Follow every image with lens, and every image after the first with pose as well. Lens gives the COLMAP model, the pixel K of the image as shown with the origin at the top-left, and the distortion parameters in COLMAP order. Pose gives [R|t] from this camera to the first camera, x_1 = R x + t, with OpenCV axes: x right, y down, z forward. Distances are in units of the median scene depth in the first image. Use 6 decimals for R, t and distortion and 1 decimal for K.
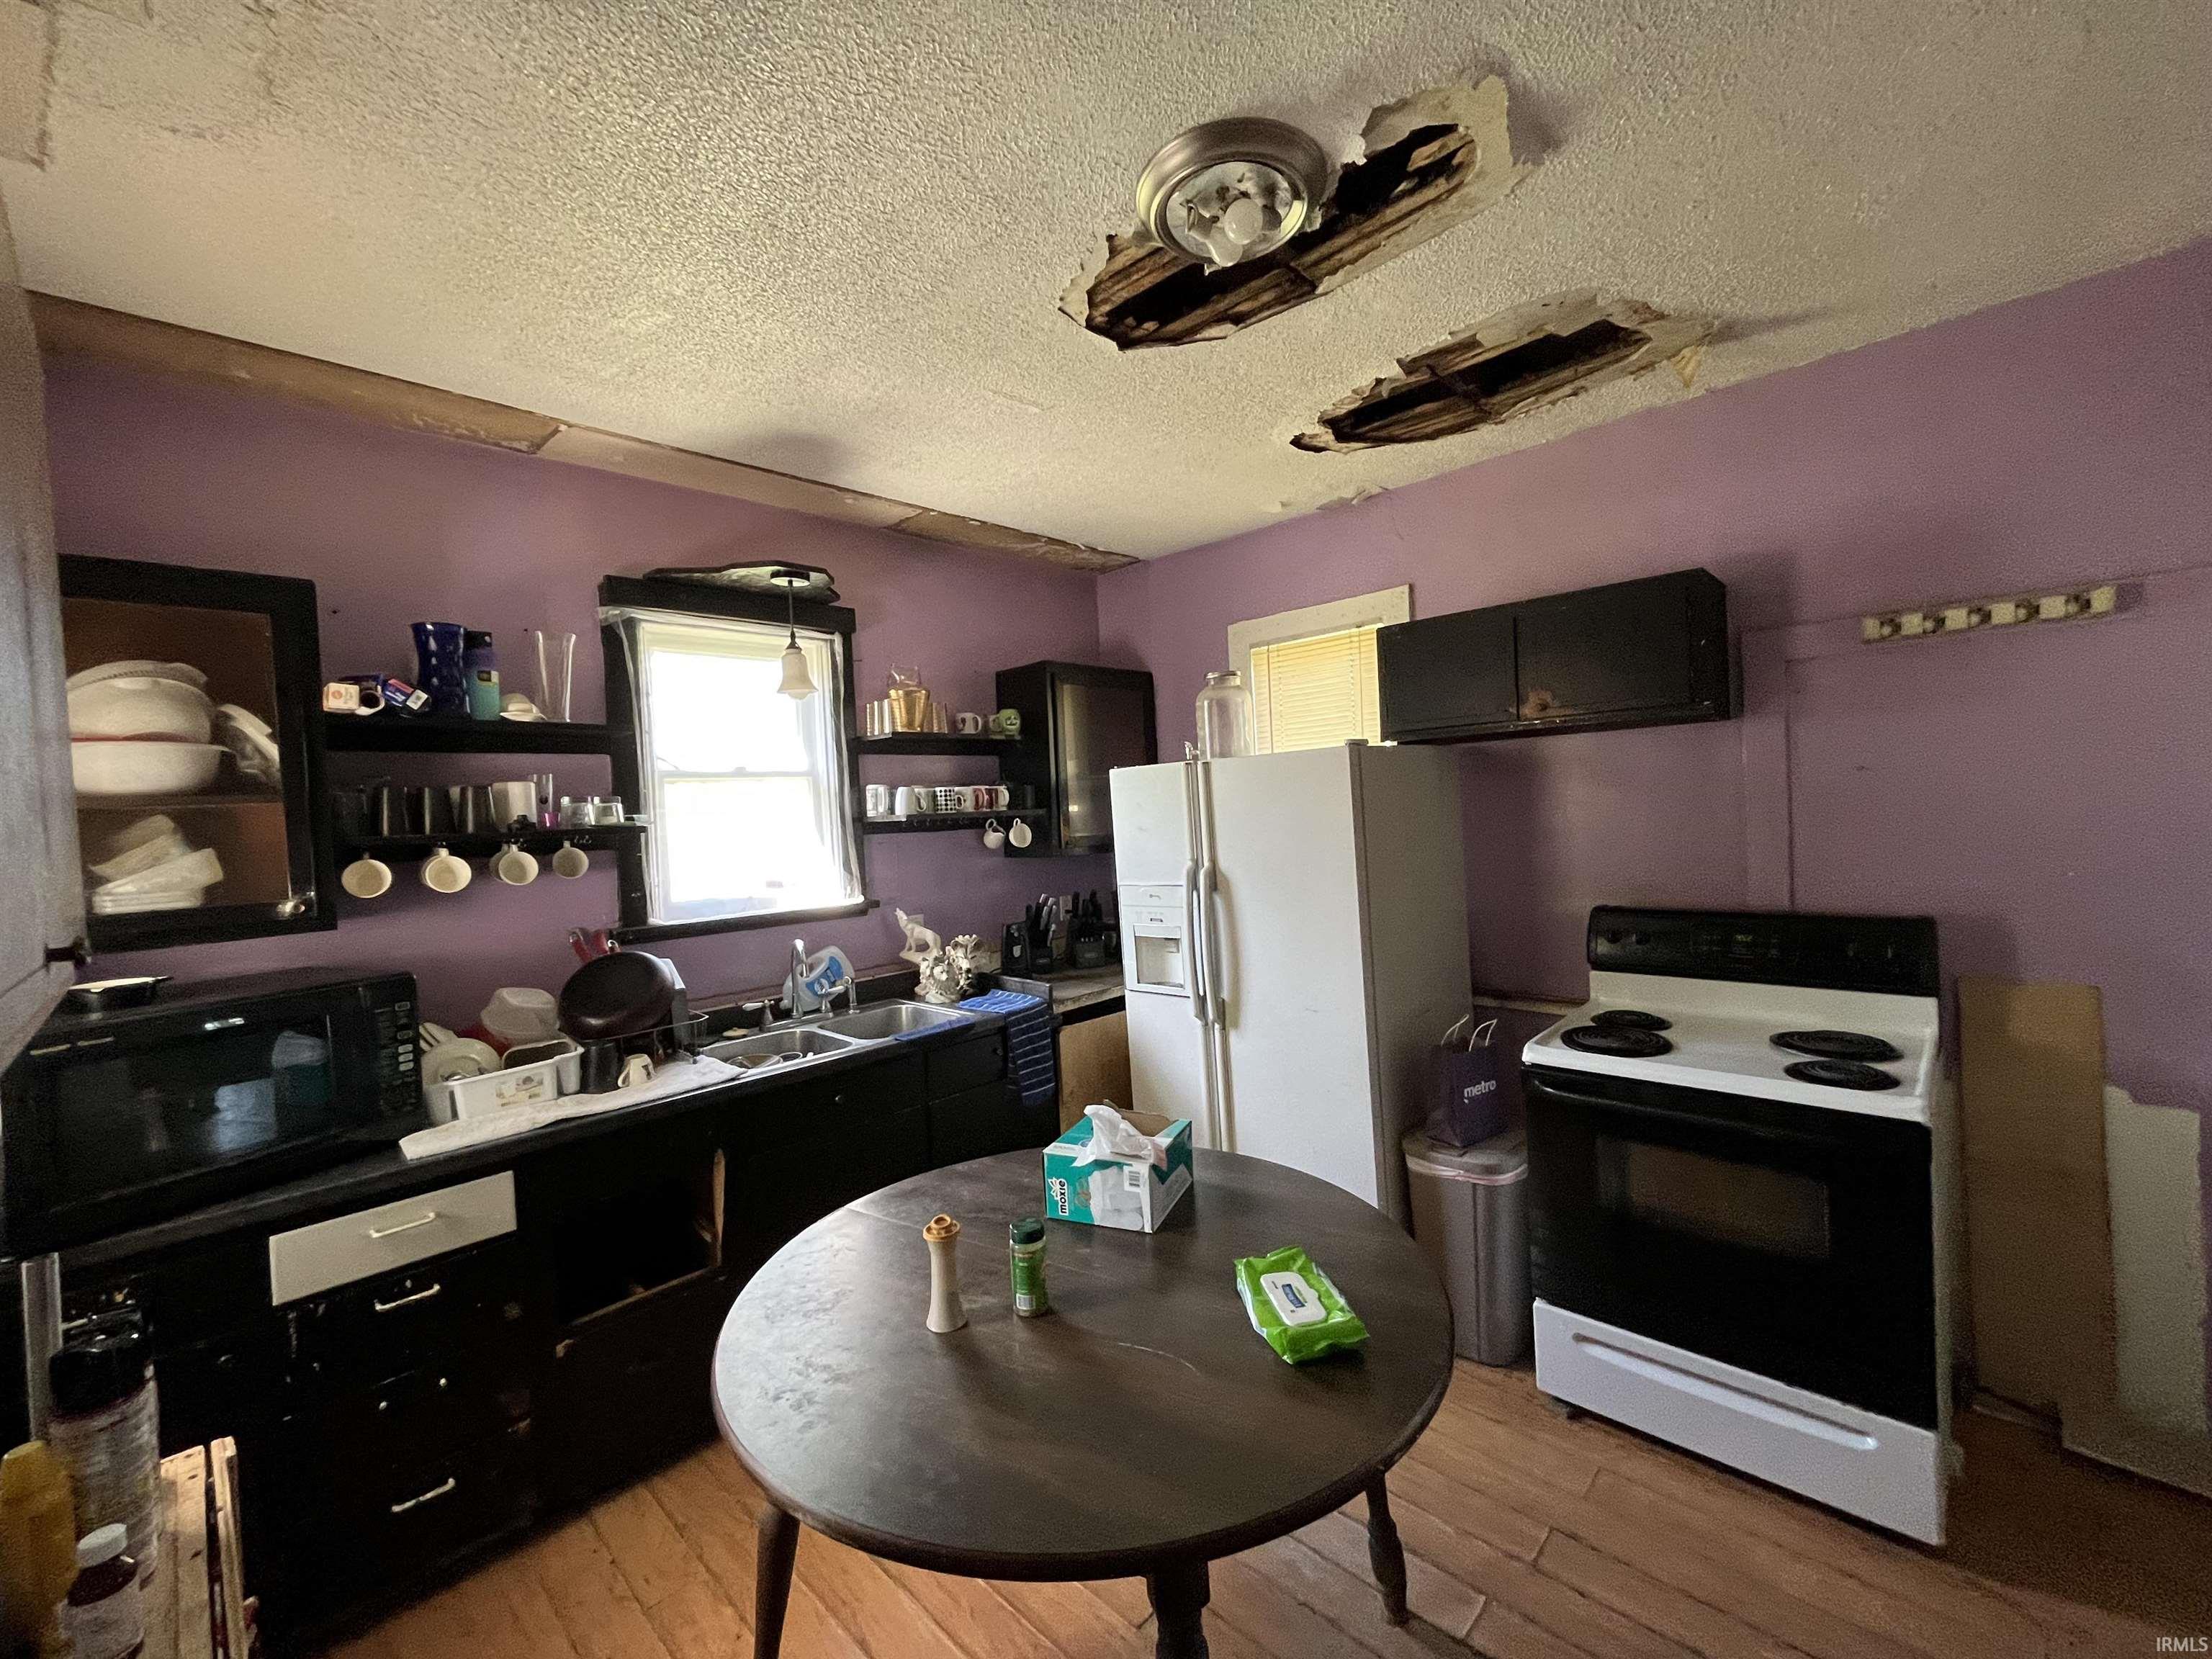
lens RADIAL K [[890.6, 0, 1106.0], [0, 890.6, 829.5], [0, 0, 1]] dist [-0.002078, -0.000308]
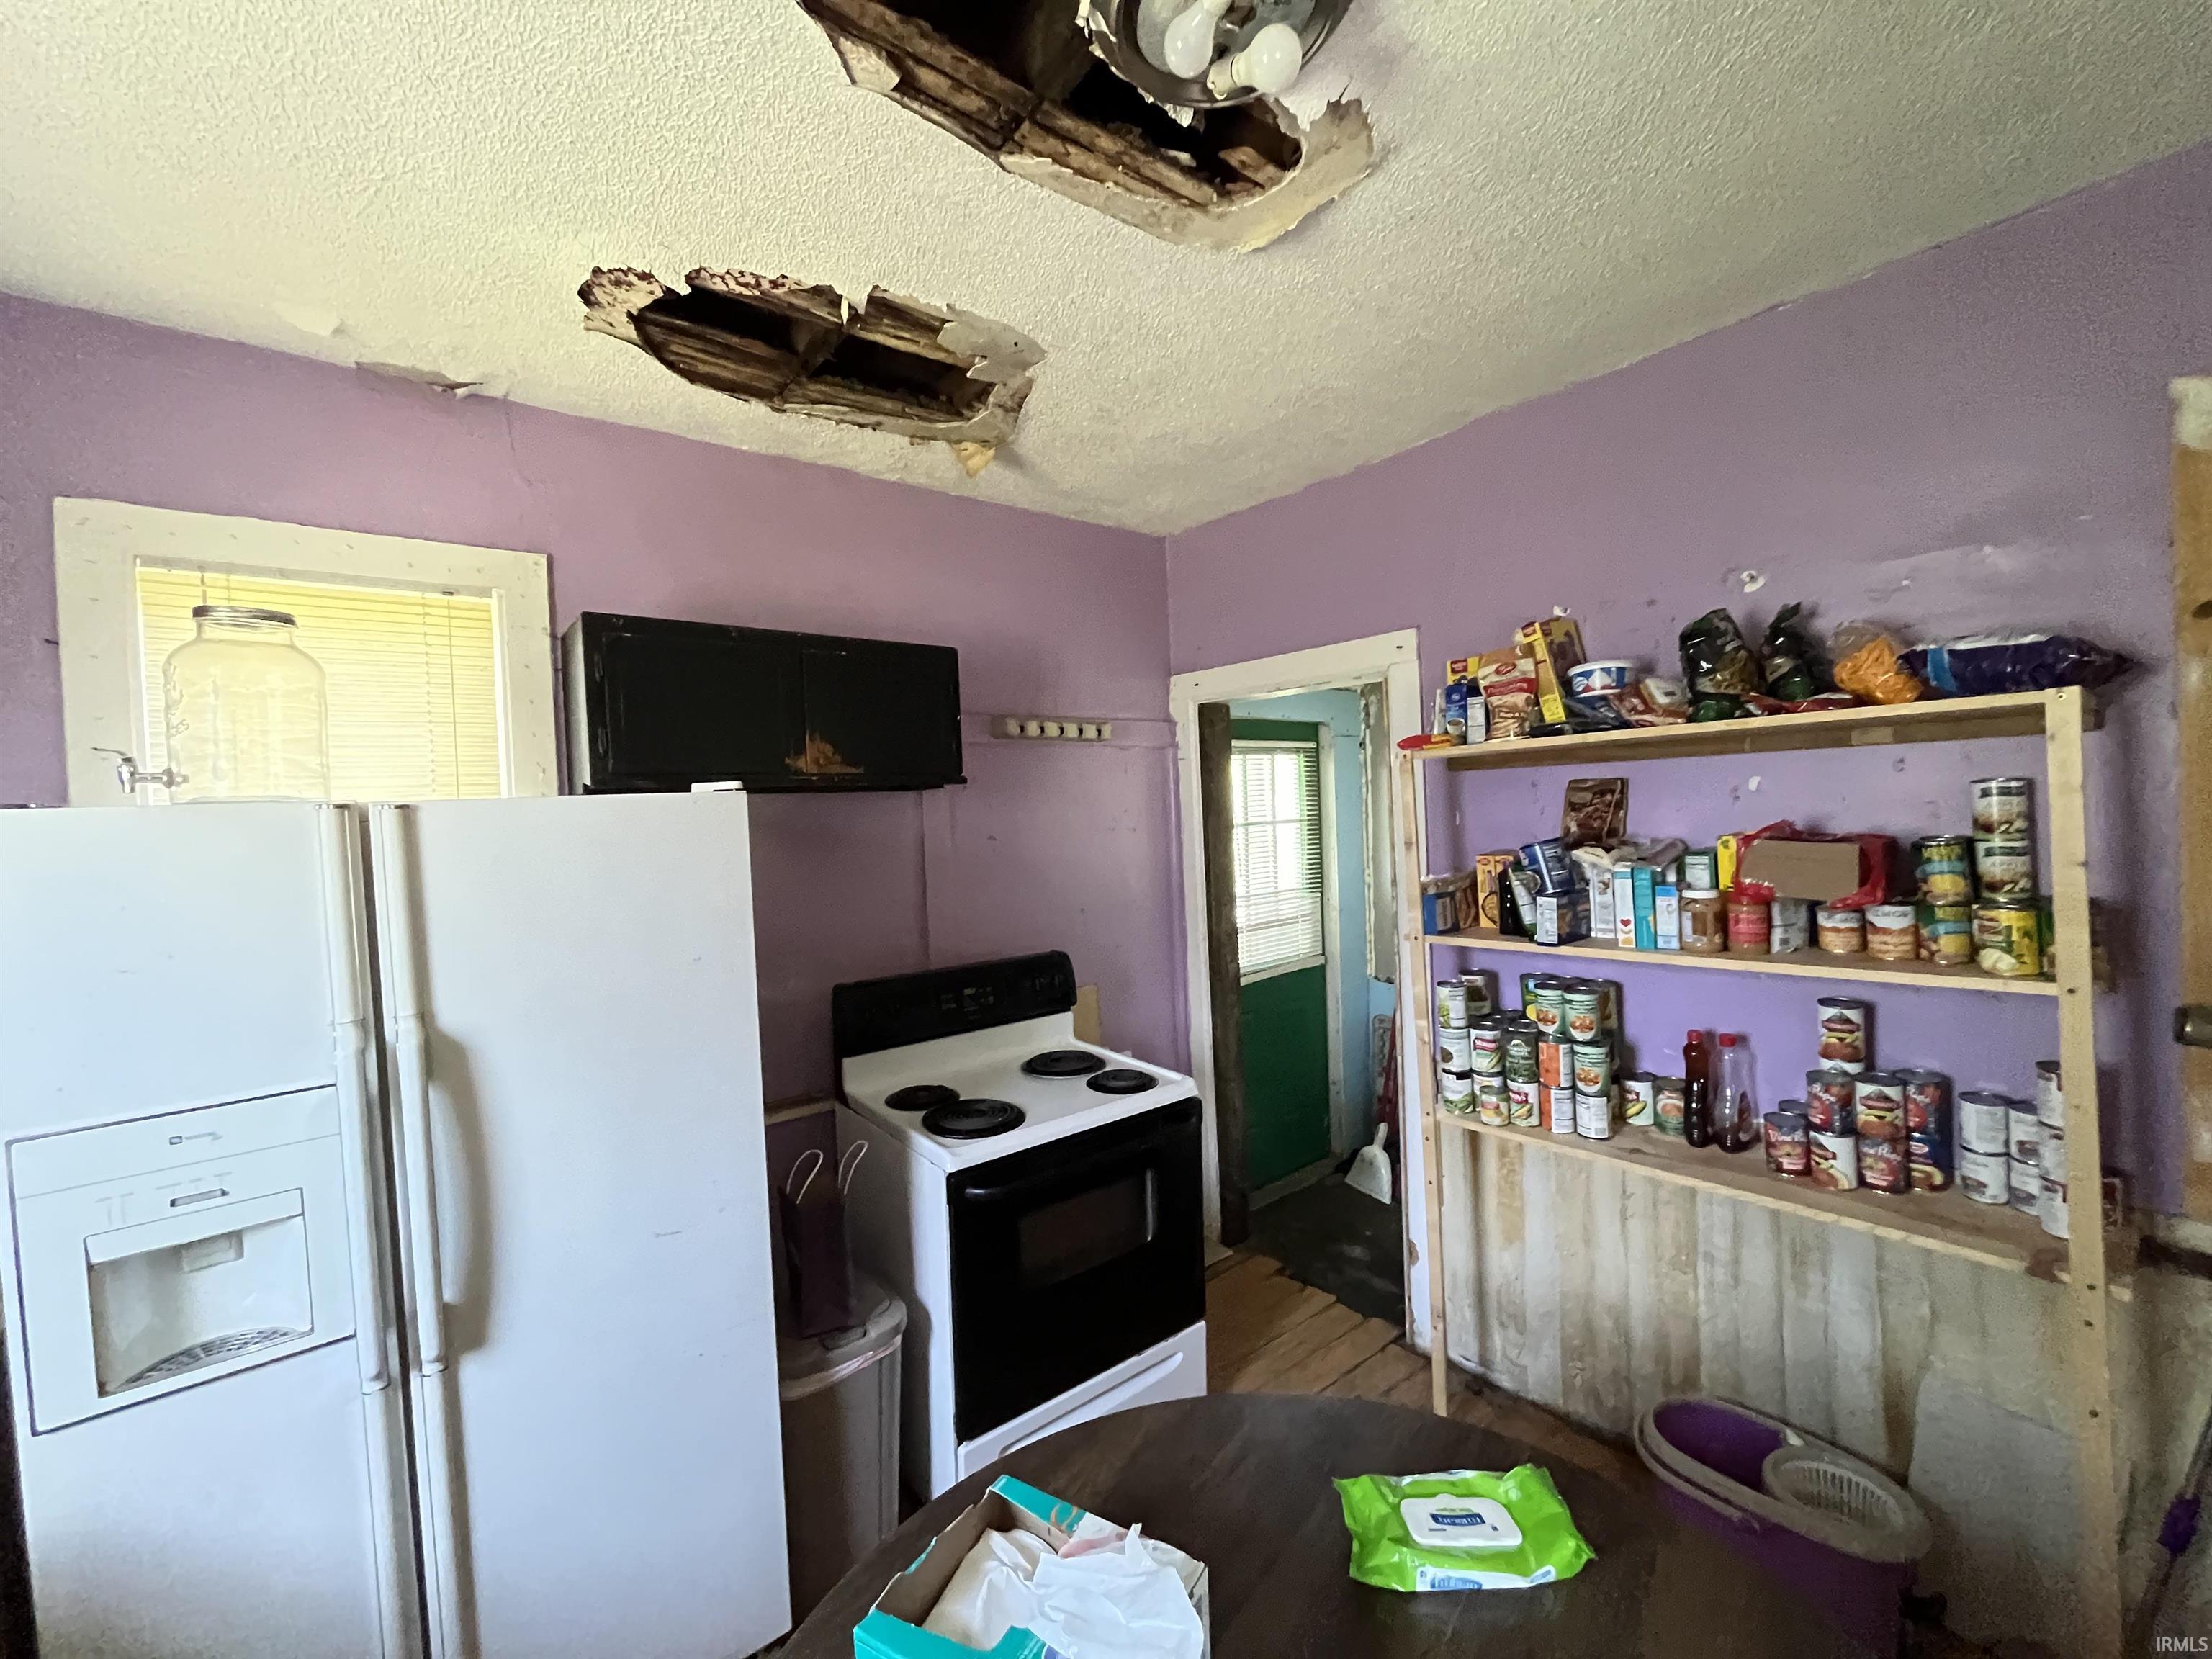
lens RADIAL K [[890.6, 0, 1106.0], [0, 890.6, 829.5], [0, 0, 1]] dist [-0.002078, -0.000308]
pose [[0.140582, 0.023012, 0.989802, -0.361662], [0.053543, 0.998090, -0.030810, -0.035278], [-0.988620, 0.057328, 0.139081, 0.698144]]
